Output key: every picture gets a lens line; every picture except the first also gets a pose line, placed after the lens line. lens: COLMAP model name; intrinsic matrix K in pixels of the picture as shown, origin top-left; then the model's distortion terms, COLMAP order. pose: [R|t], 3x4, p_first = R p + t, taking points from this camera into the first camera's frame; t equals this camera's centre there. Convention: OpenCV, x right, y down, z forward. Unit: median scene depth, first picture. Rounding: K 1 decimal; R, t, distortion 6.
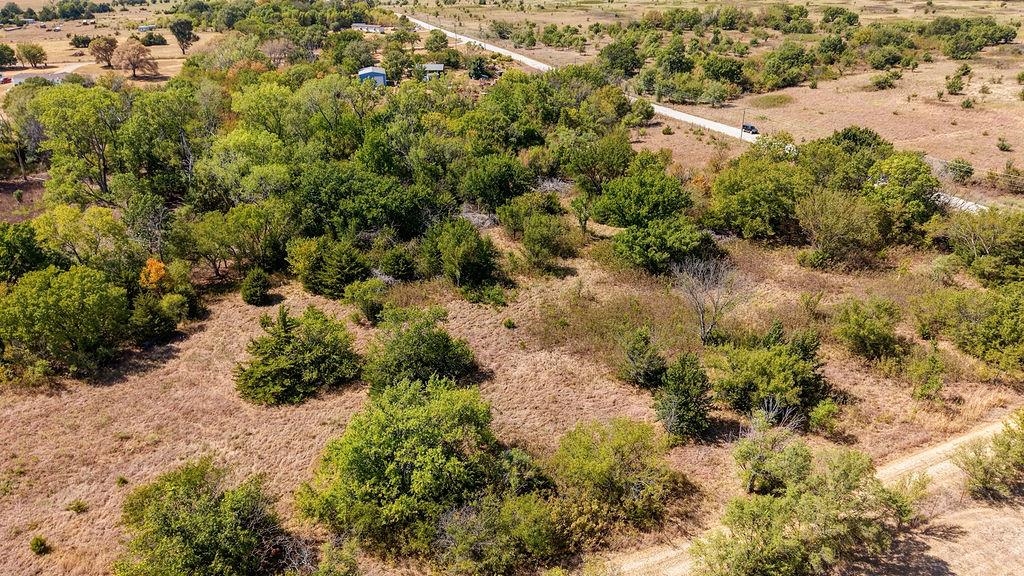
lens RADIAL K [[684.8, 0, 512.0], [0, 684.8, 288.0], [0, 0, 1]] dist [0.031928, -0.034850]
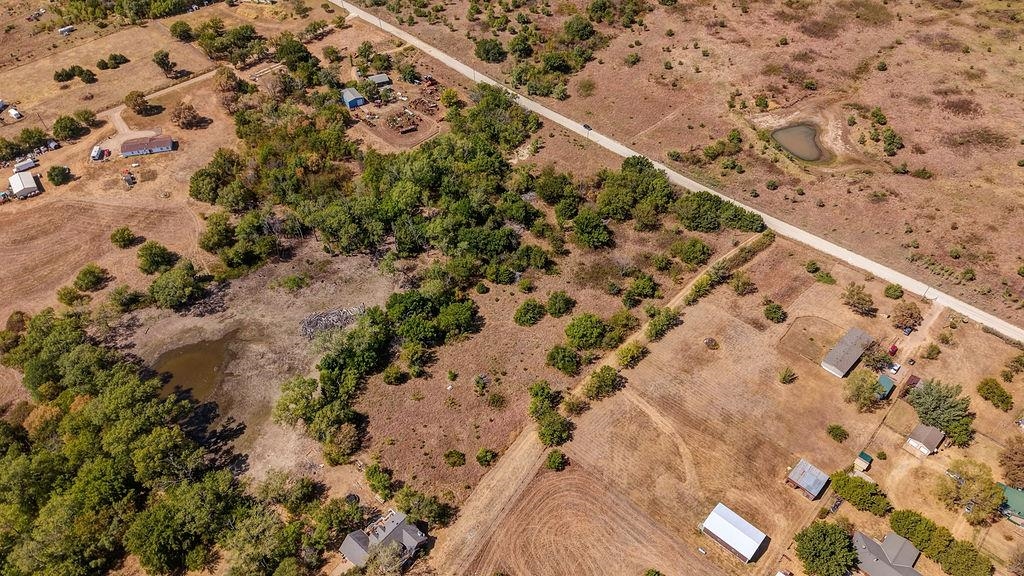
lens RADIAL K [[684.8, 0, 512.0], [0, 684.8, 288.0], [0, 0, 1]] dist [0.031928, -0.034850]
pose [[0.919759, -0.276268, 0.278783, -1.231974], [0.166838, 0.918139, 0.359424, -1.195747], [-0.355259, -0.284072, 0.890558, -1.964686]]
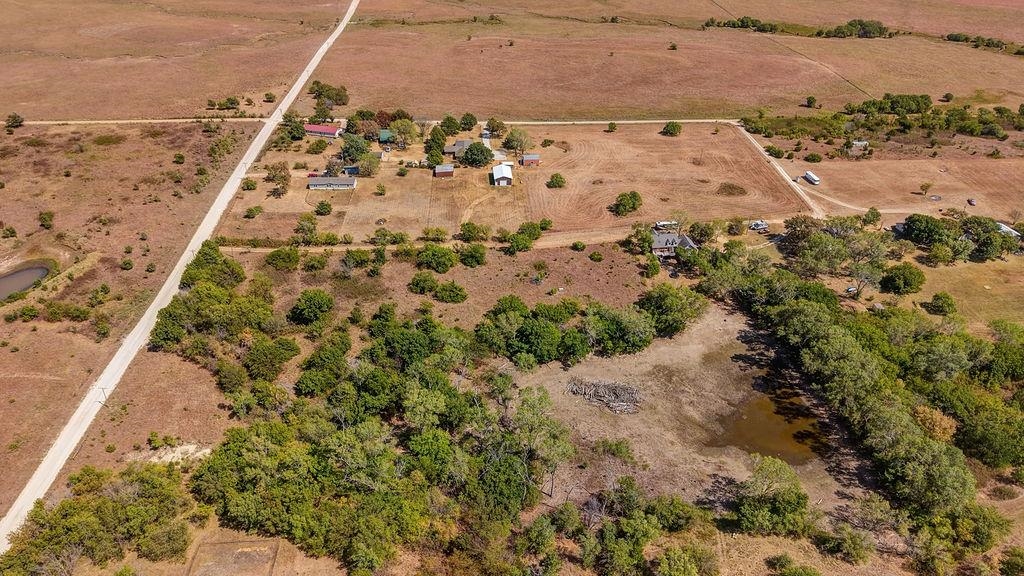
lens RADIAL K [[684.8, 0, 512.0], [0, 684.8, 288.0], [0, 0, 1]] dist [0.031928, -0.034850]
pose [[-0.941417, -0.178094, 0.286385, -1.522351], [0.153166, 0.530767, 0.833563, -2.676934], [-0.300456, 0.828595, -0.472395, 2.372801]]
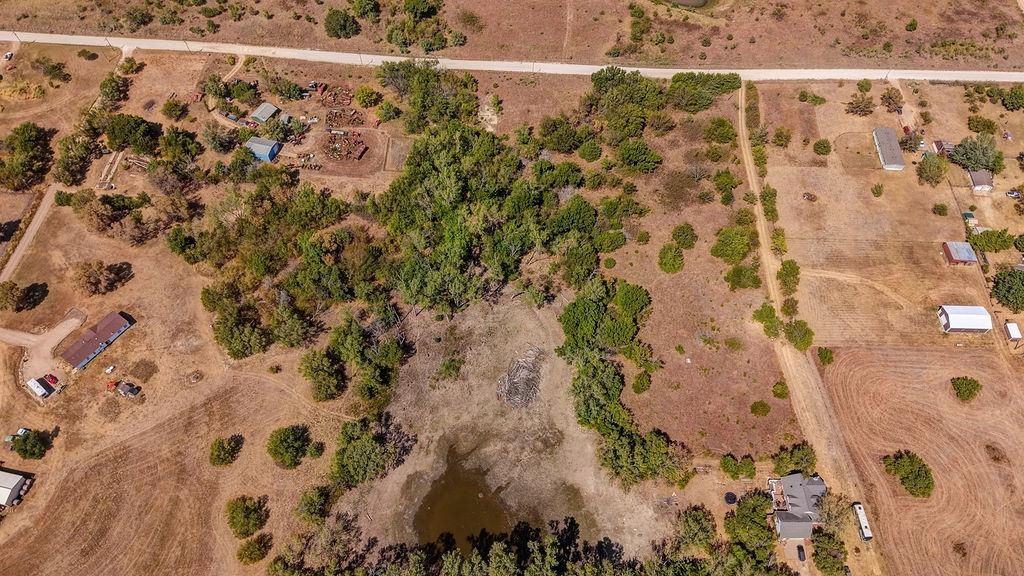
lens RADIAL K [[684.8, 0, 512.0], [0, 684.8, 288.0], [0, 0, 1]] dist [0.031928, -0.034850]
pose [[0.438467, -0.740777, 0.508917, -2.445232], [0.382245, 0.666191, 0.640374, -2.256471], [-0.813410, -0.086252, 0.575260, -0.424537]]
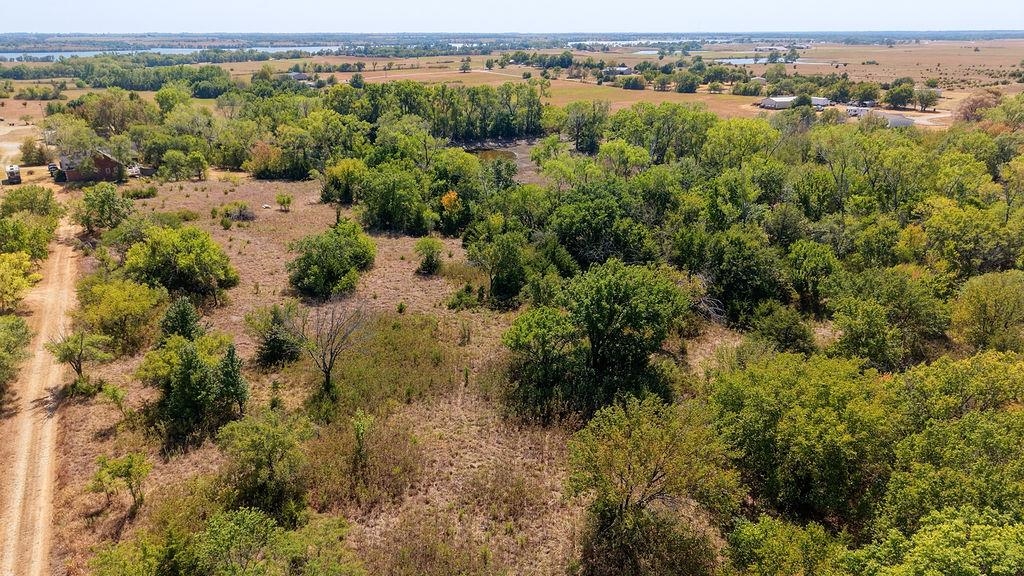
lens RADIAL K [[681.2, 0, 512.0], [0, 681.2, 288.0], [0, 0, 1]] dist [0.074700, -0.119221]
pose [[0.106787, 0.356376, -0.928220, 1.023209], [-0.438121, 0.854906, 0.277824, -0.353566], [0.892551, 0.377005, 0.247428, 0.879430]]
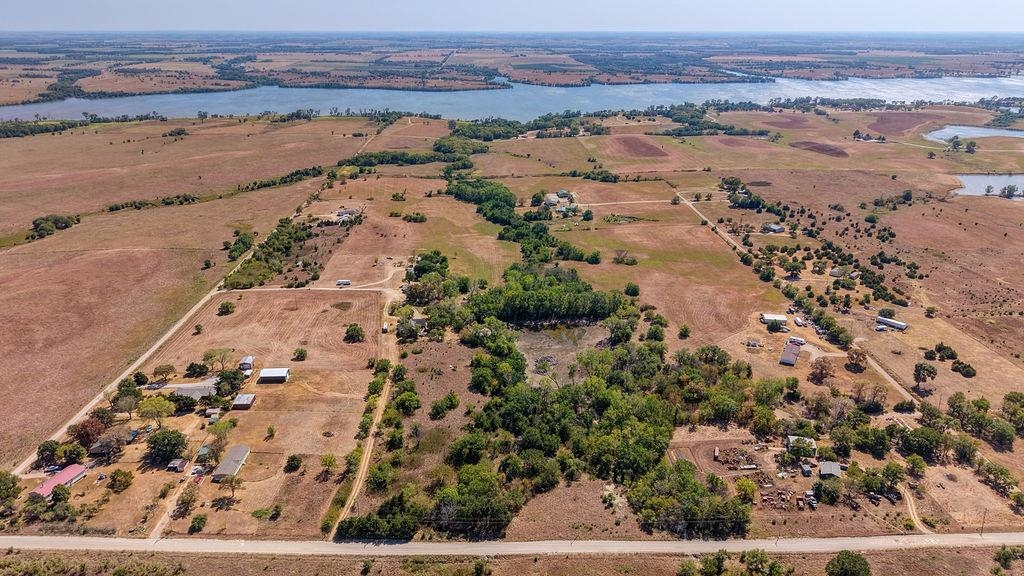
lens RADIAL K [[684.8, 0, 512.0], [0, 684.8, 288.0], [0, 0, 1]] dist [0.031928, -0.034850]
pose [[-0.370006, 0.339331, -0.864841, 3.384996], [-0.403500, 0.779825, 0.478603, -2.934005], [0.836829, 0.526049, -0.151620, 1.546720]]
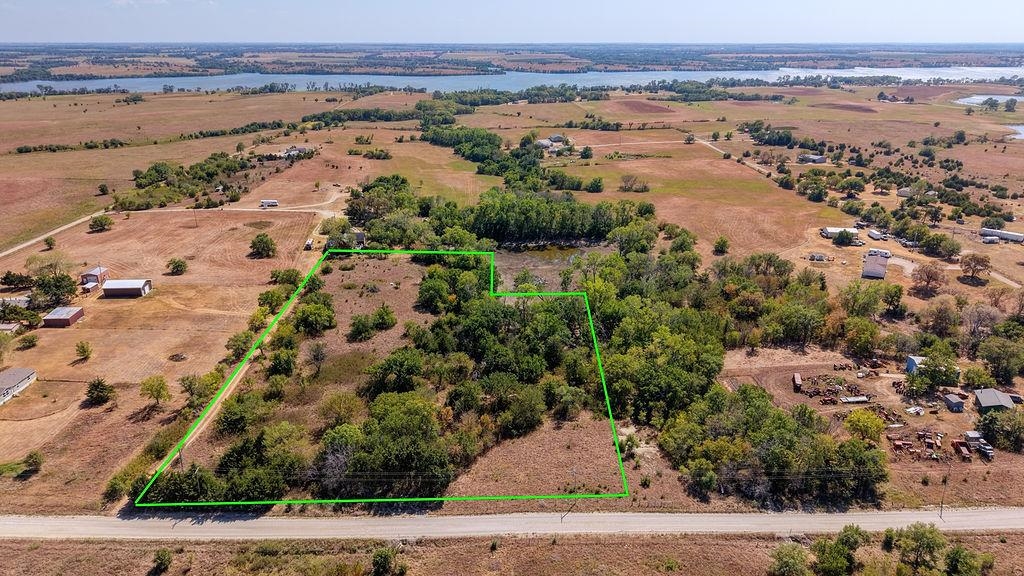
lens RADIAL K [[684.8, 0, 512.0], [0, 684.8, 288.0], [0, 0, 1]] dist [0.031928, -0.034850]
pose [[-0.365394, 0.324928, -0.872301, 2.195145], [-0.403285, 0.789327, 0.462951, -1.699999], [0.838957, 0.520945, -0.157377, 1.801858]]
